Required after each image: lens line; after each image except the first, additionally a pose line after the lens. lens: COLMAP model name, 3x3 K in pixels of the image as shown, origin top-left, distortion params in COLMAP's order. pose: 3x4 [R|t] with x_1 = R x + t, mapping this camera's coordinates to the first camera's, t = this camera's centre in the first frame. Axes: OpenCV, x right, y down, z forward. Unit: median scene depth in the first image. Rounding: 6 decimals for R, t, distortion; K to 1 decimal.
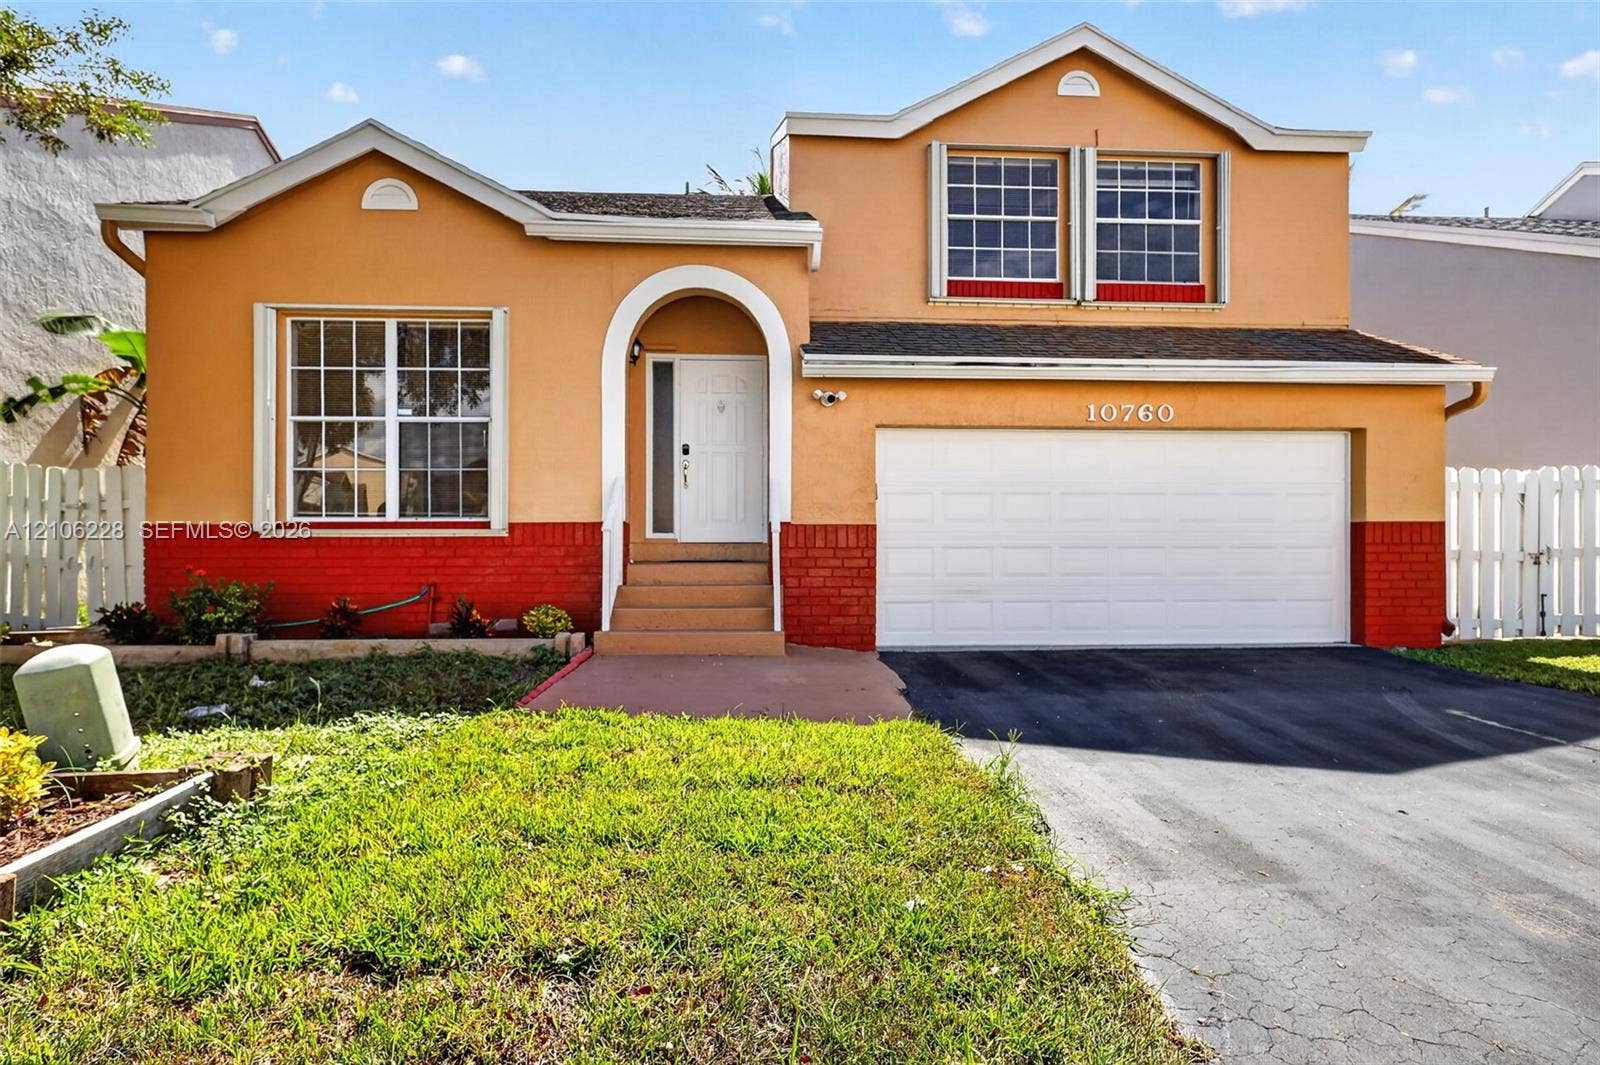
lens RADIAL K [[766.9, 0, 807.3], [0, 766.9, 536.5], [0, 0, 1]] dist [0.006024, 0.000777]
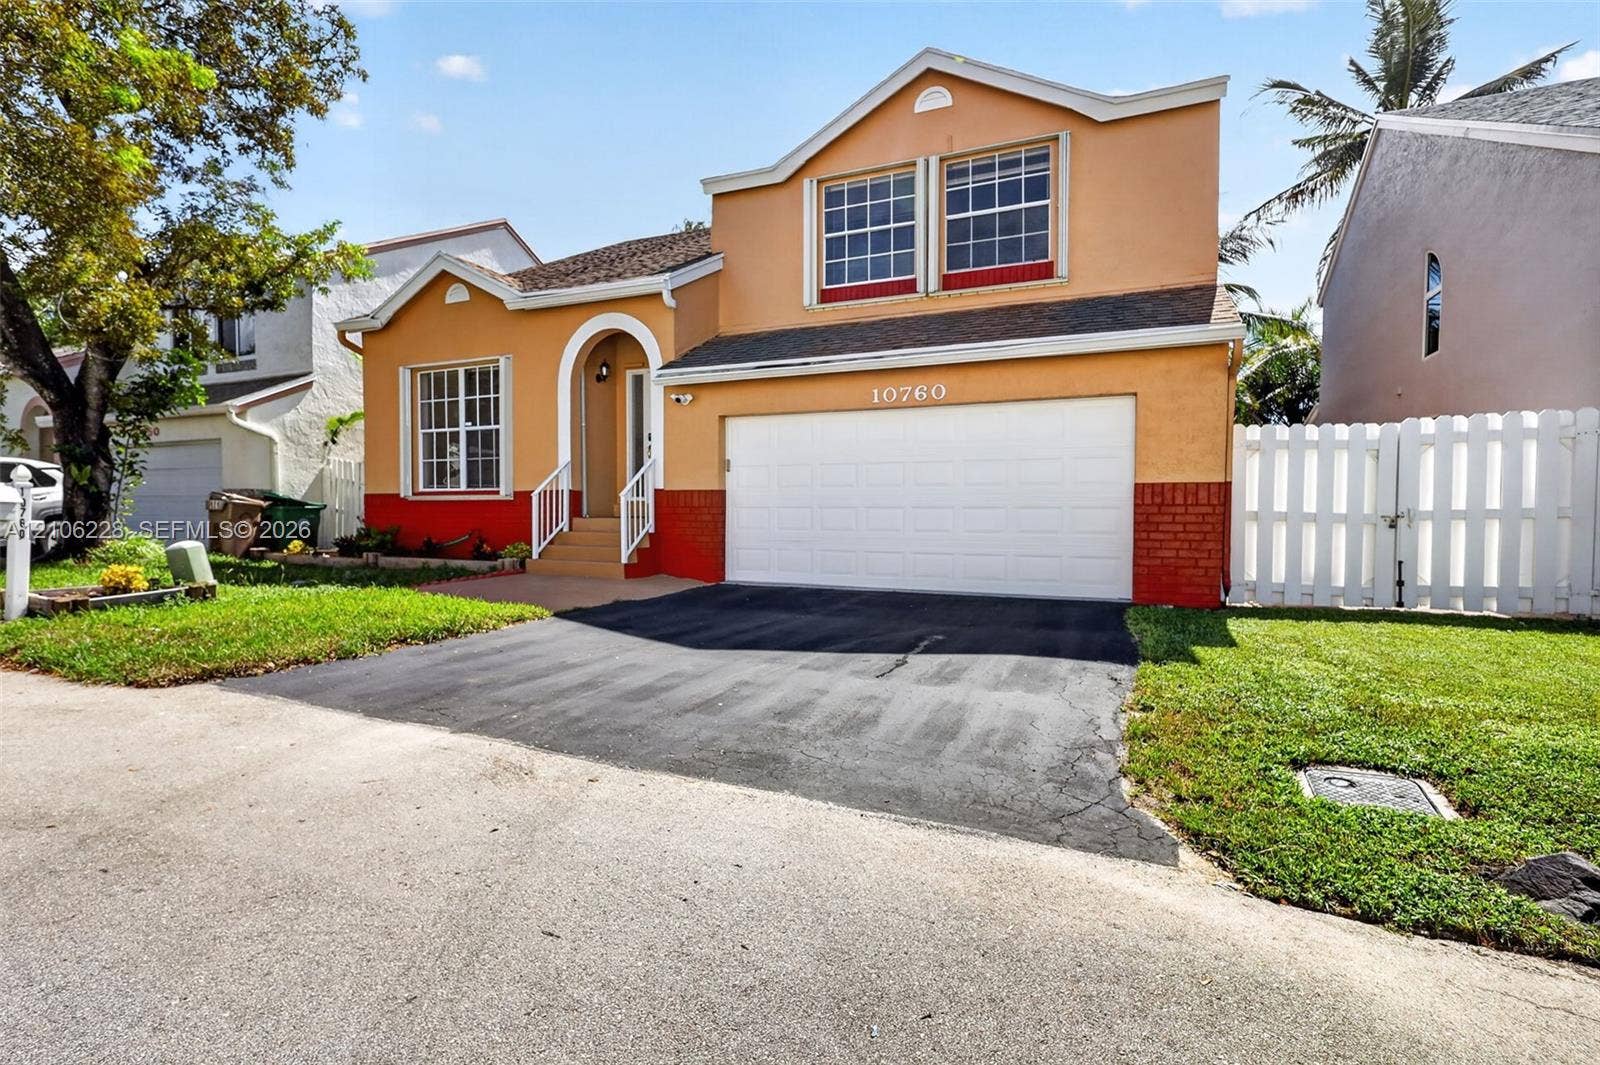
lens RADIAL K [[766.9, 0, 787.1], [0, 766.9, 525.8], [0, 0, 1]] dist [0.006024, 0.000777]
pose [[0.885424, 0.013482, -0.464590, 0.773106], [0.001773, 0.999474, 0.032381, 0.003480], [0.464782, -0.029495, 0.884934, -0.132044]]
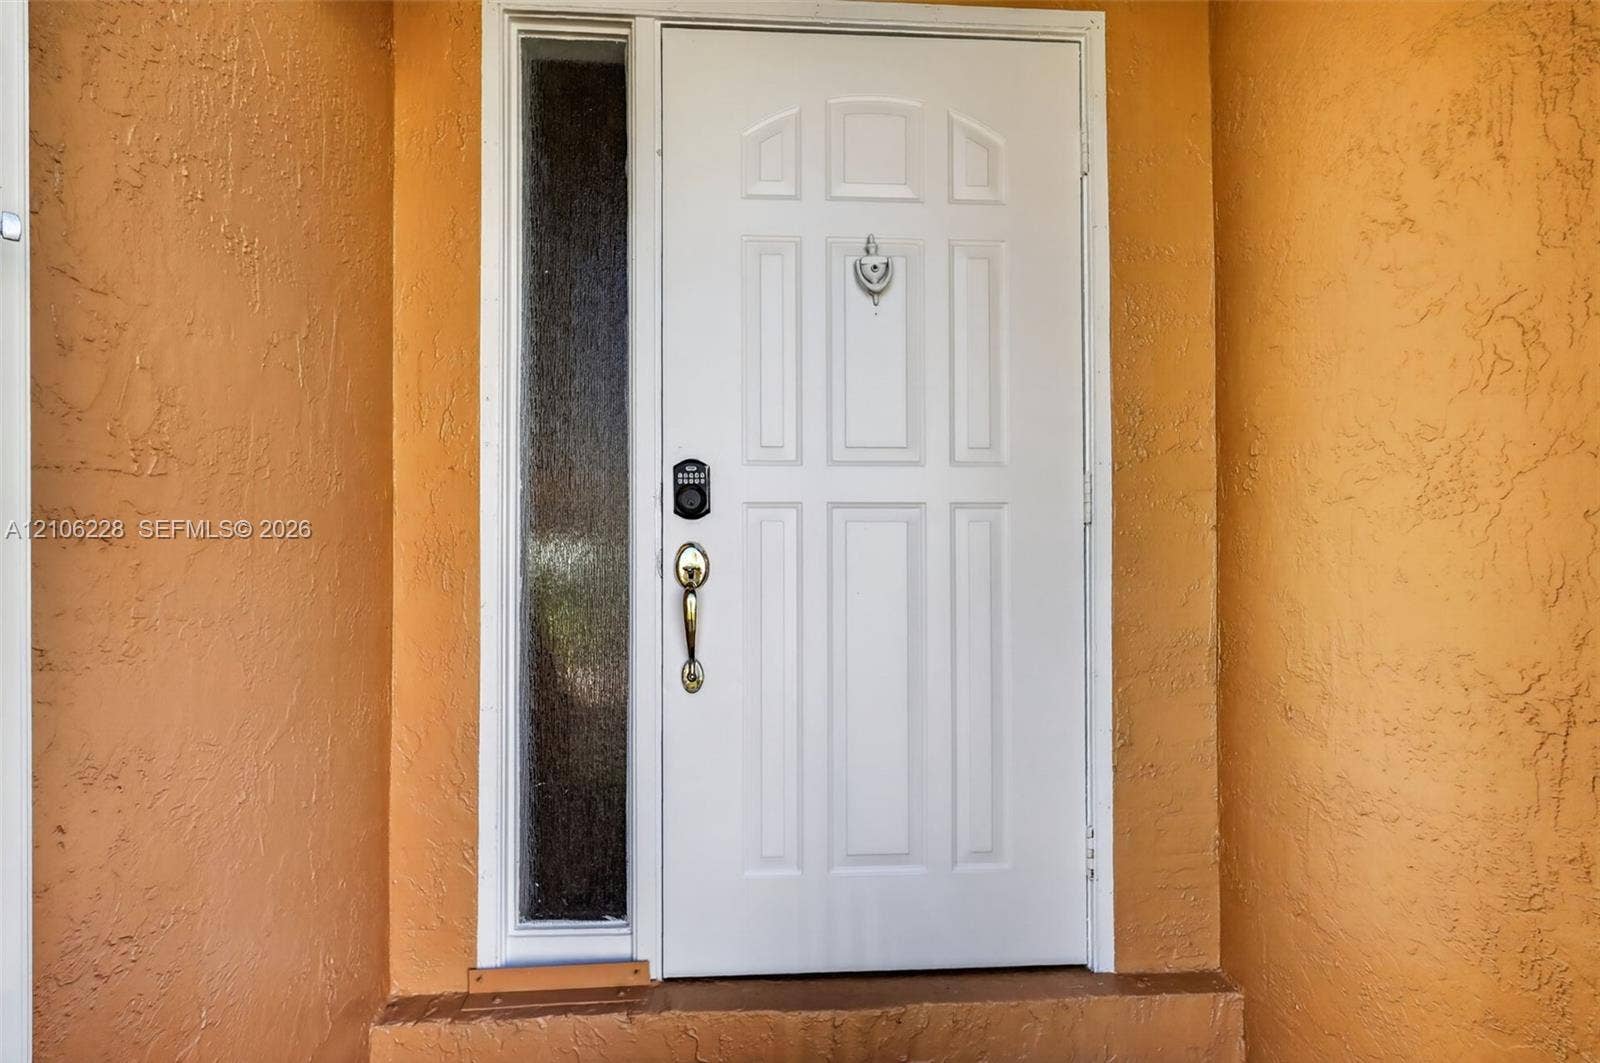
lens RADIAL K [[766.9, 0, 805.8], [0, 766.9, 528.2], [0, 0, 1]] dist [0.006024, 0.000777]
pose [[0.999888, -0.000648, -0.014952, -0.138812], [0.000592, 0.999993, -0.003783, -0.112676], [0.014954, 0.003774, 0.999881, 0.885558]]
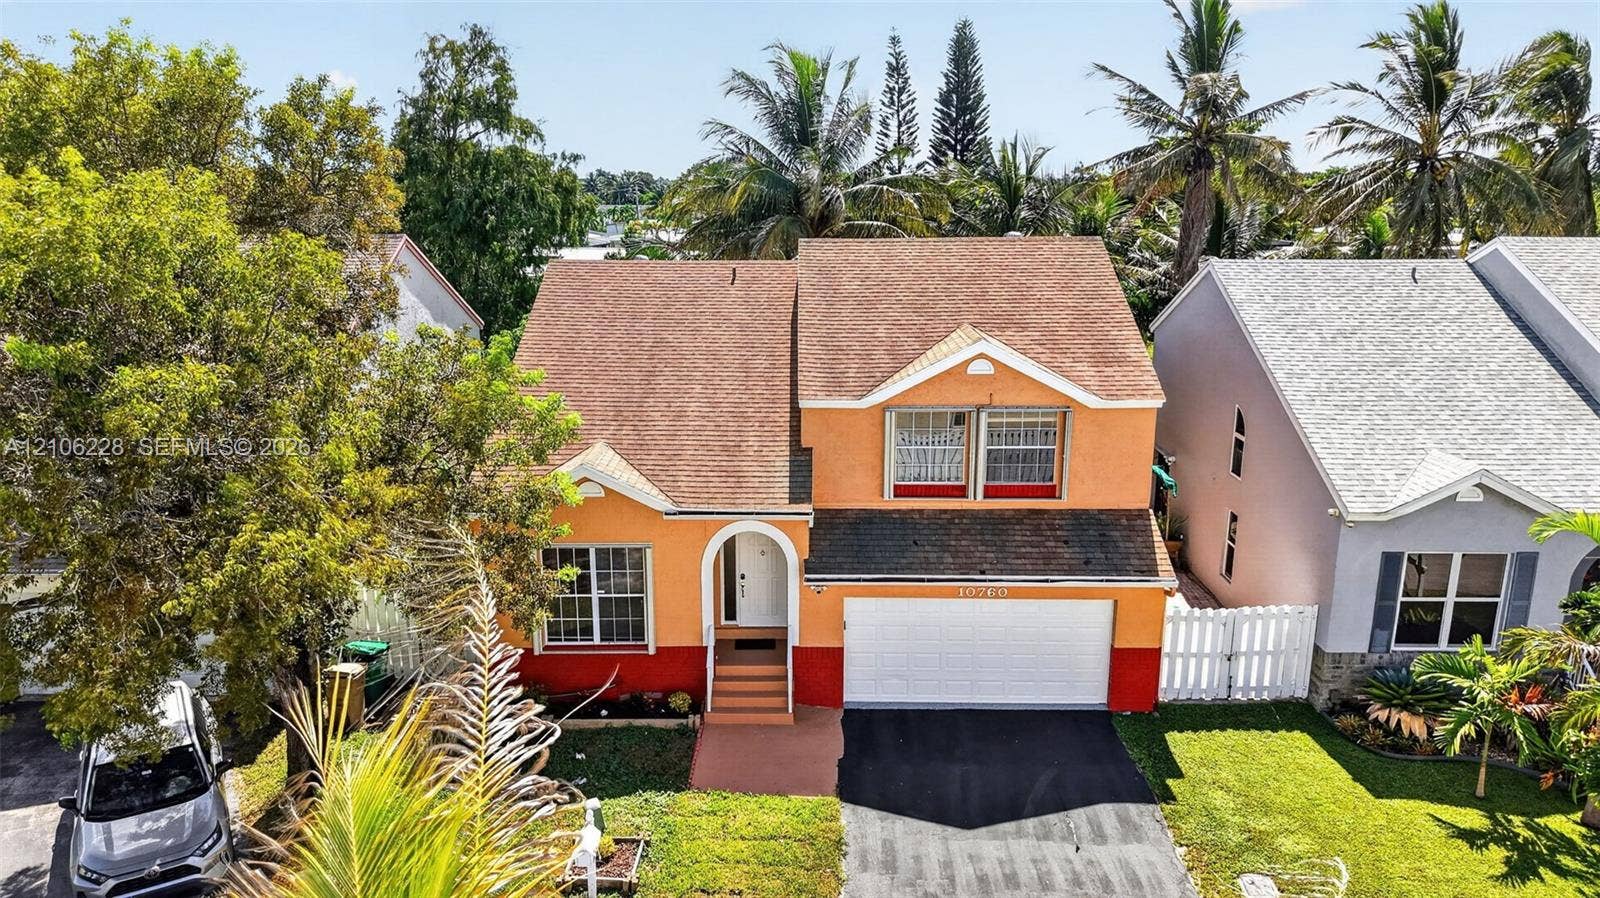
lens RADIAL K [[1079.9, 0, 804.1], [0, 1079.9, 443.9], [0, 0, 1]] dist [0.020755, -0.015783]
pose [[0.996173, 0.014311, -0.086223, 0.204013], [0.006831, 0.970738, 0.240044, -1.083013], [0.087135, -0.239715, 0.966925, -1.396953]]
